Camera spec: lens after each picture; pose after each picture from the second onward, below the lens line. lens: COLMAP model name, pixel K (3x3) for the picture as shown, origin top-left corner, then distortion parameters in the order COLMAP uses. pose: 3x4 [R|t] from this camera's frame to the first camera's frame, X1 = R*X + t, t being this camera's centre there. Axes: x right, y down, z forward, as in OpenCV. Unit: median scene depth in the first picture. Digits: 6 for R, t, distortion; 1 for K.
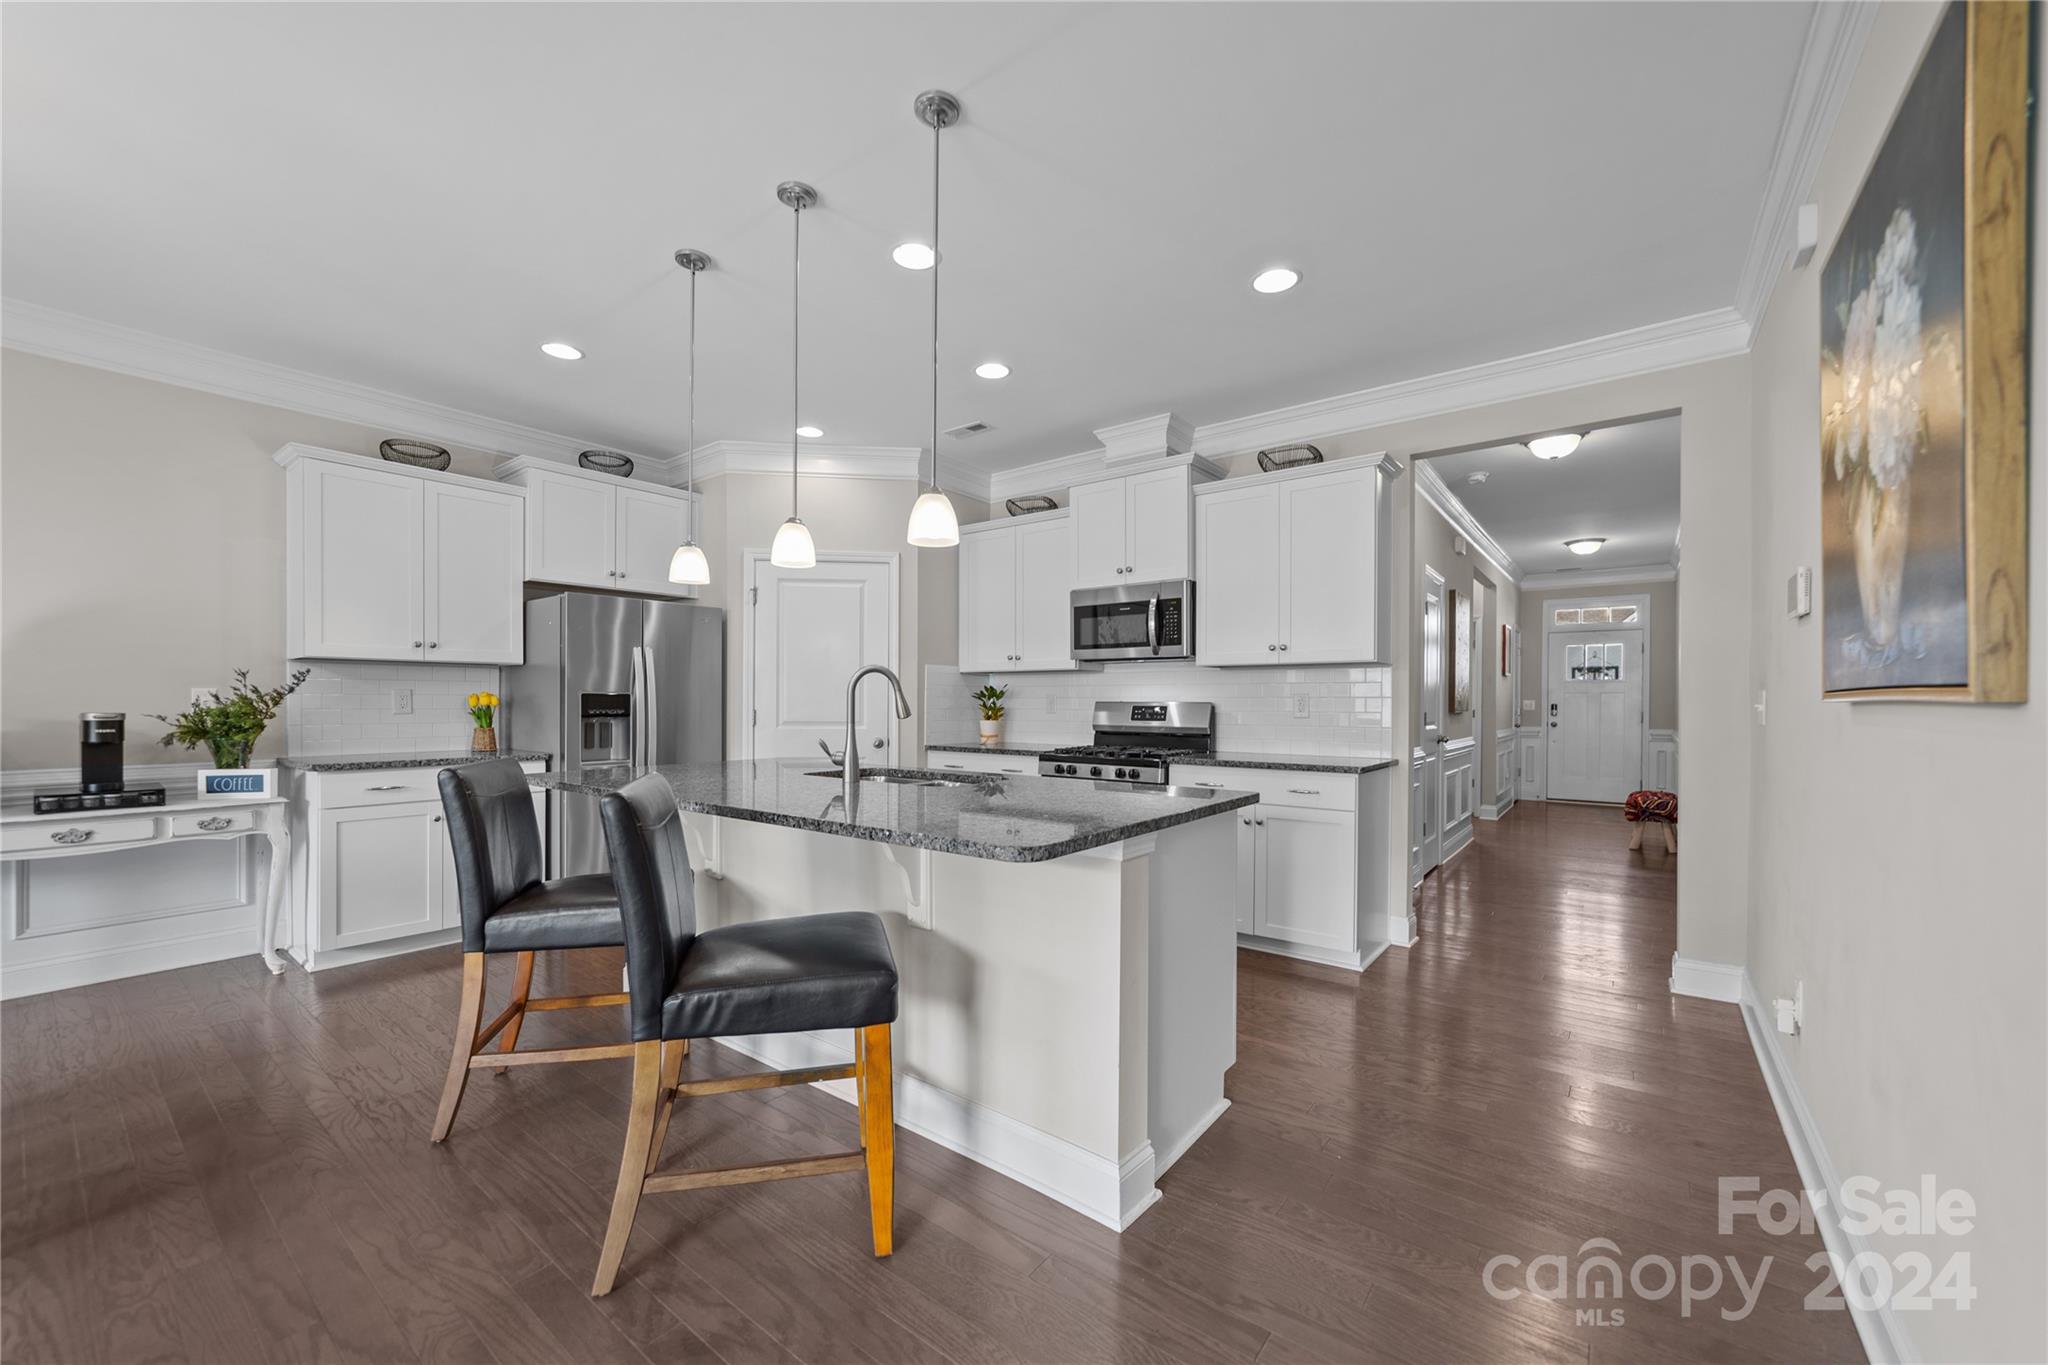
lens RADIAL K [[788.3, 0, 1019.3], [0, 788.3, 710.8], [0, 0, 1]] dist [-0.011009, 0.004440]
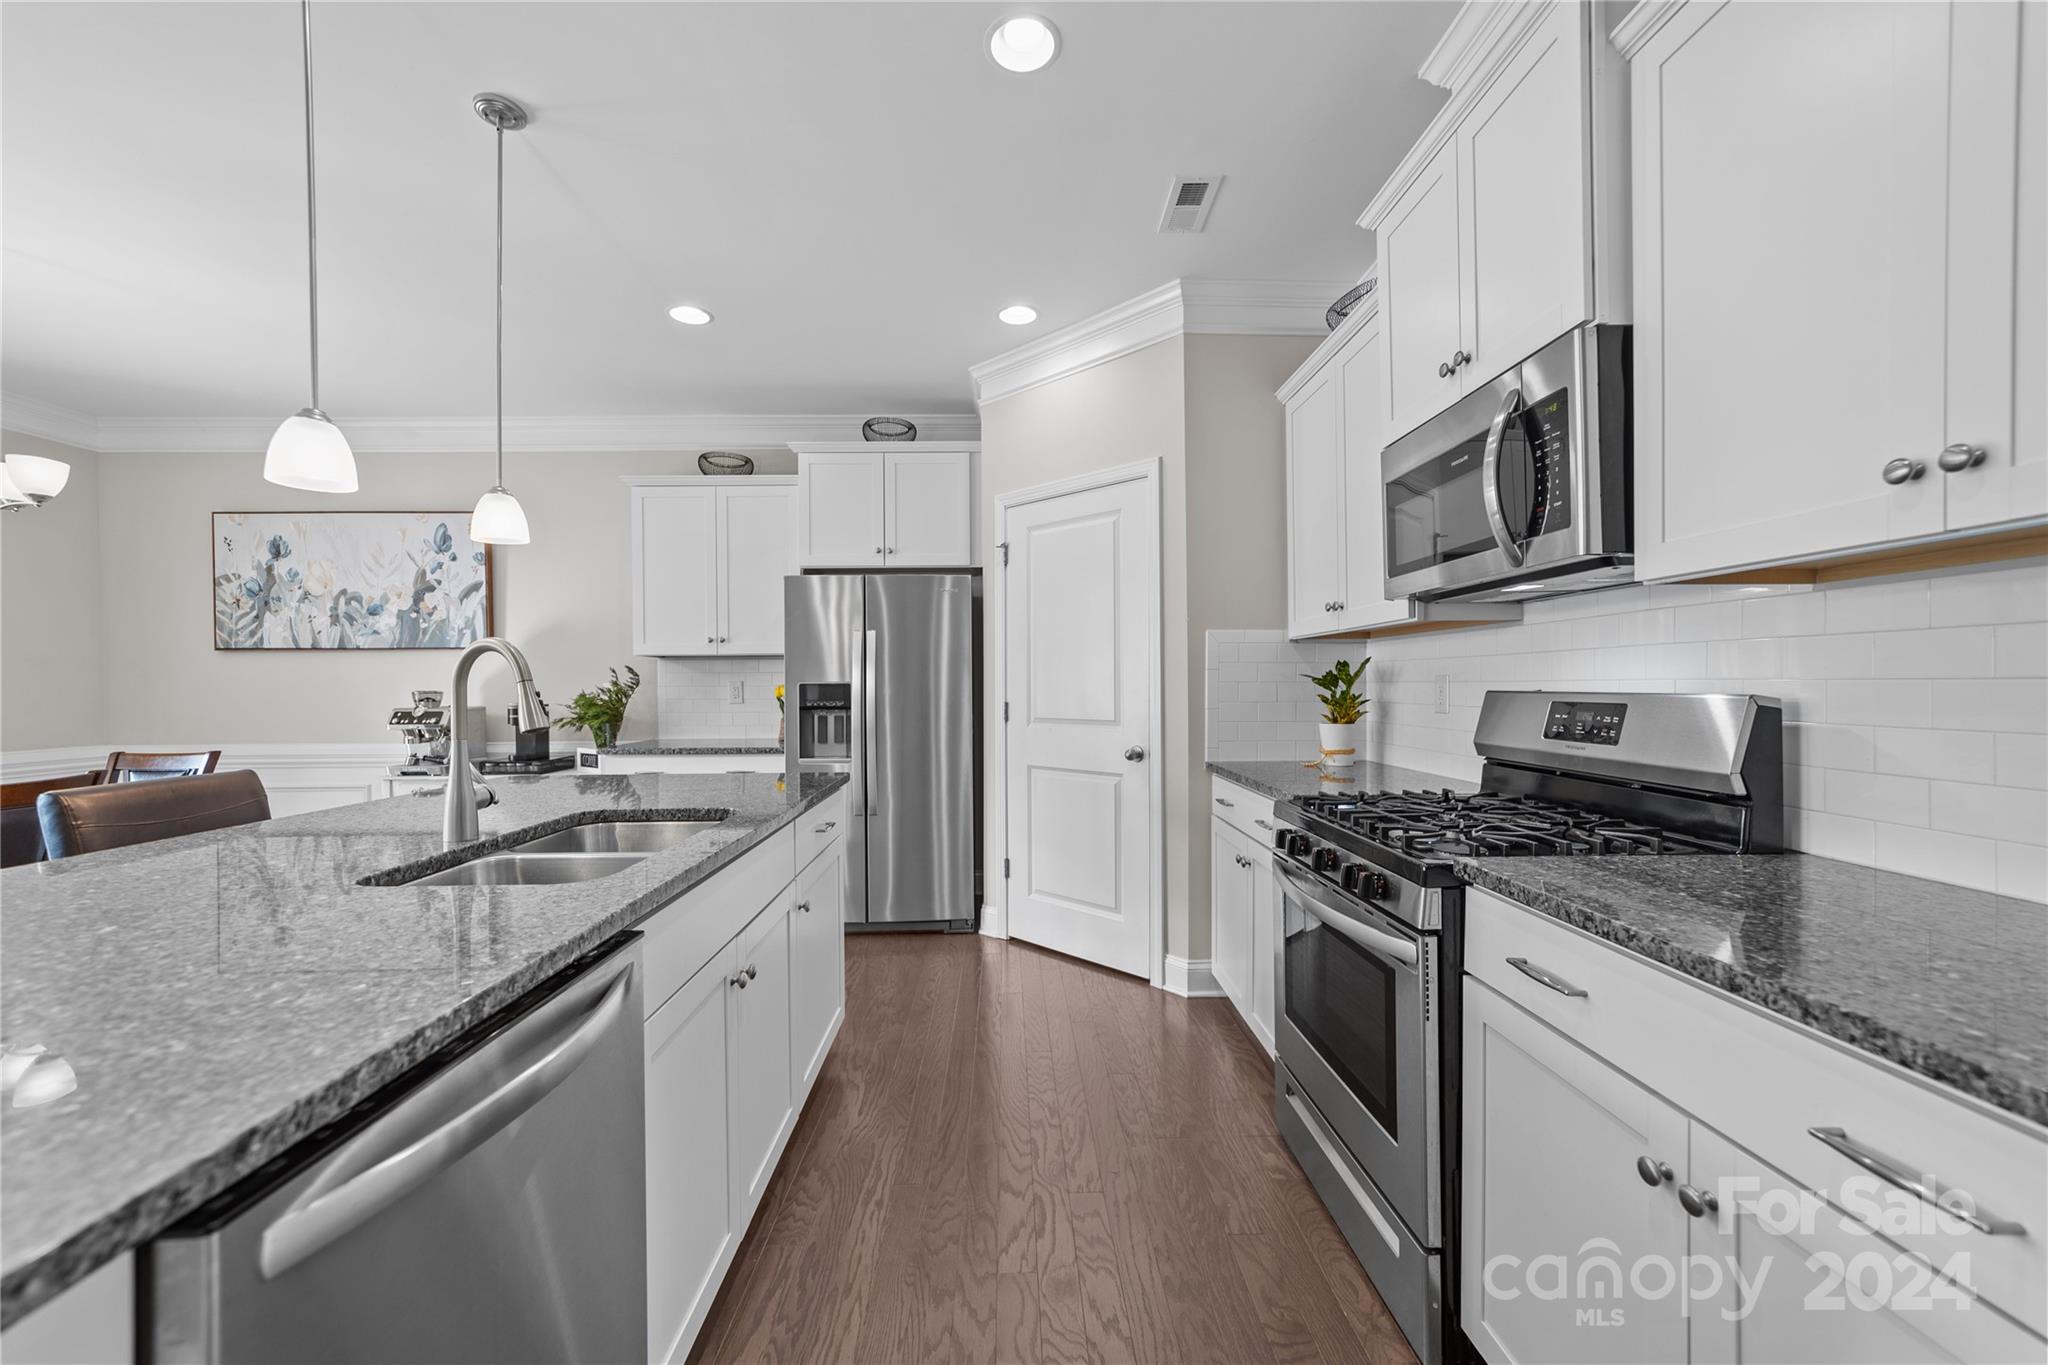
lens RADIAL K [[788.3, 0, 1019.2], [0, 788.3, 682.2], [0, 0, 1]] dist [-0.011009, 0.004440]
pose [[0.627966, -0.009576, -0.778182, 0.307279], [-0.000410, 0.999920, -0.012635, -0.012162], [0.778241, 0.008253, 0.627912, 0.589877]]
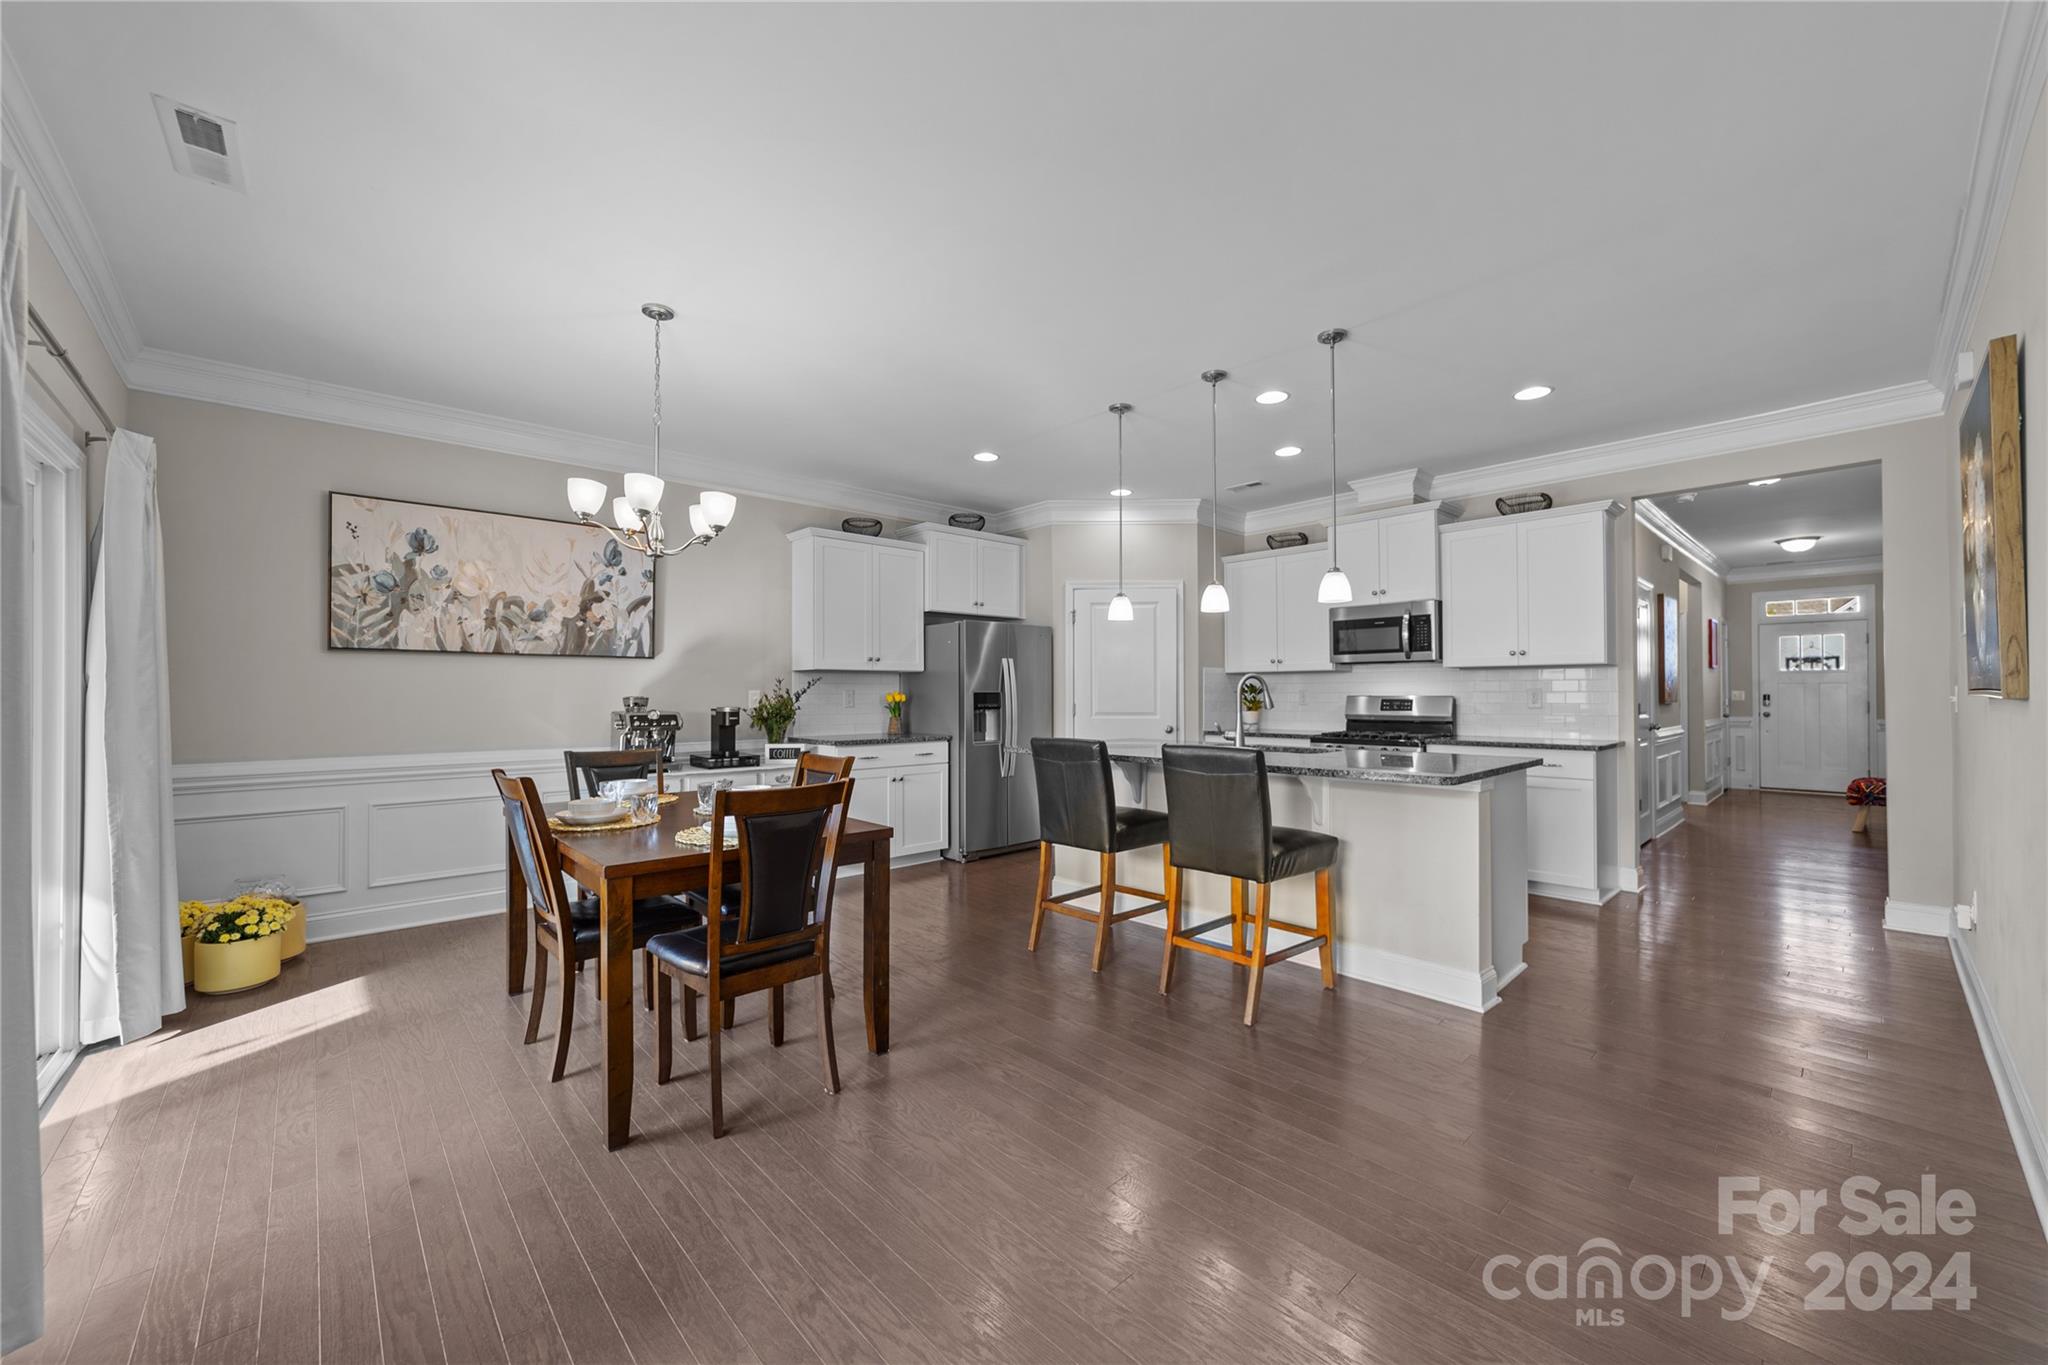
lens RADIAL K [[788.3, 0, 1012.5], [0, 788.3, 687.8], [0, 0, 1]] dist [-0.011009, 0.004440]
pose [[0.986040, -0.007402, -0.166345, -0.242378], [0.004075, 0.999785, -0.020333, -0.001233], [0.166460, 0.019371, 0.985858, -0.349522]]
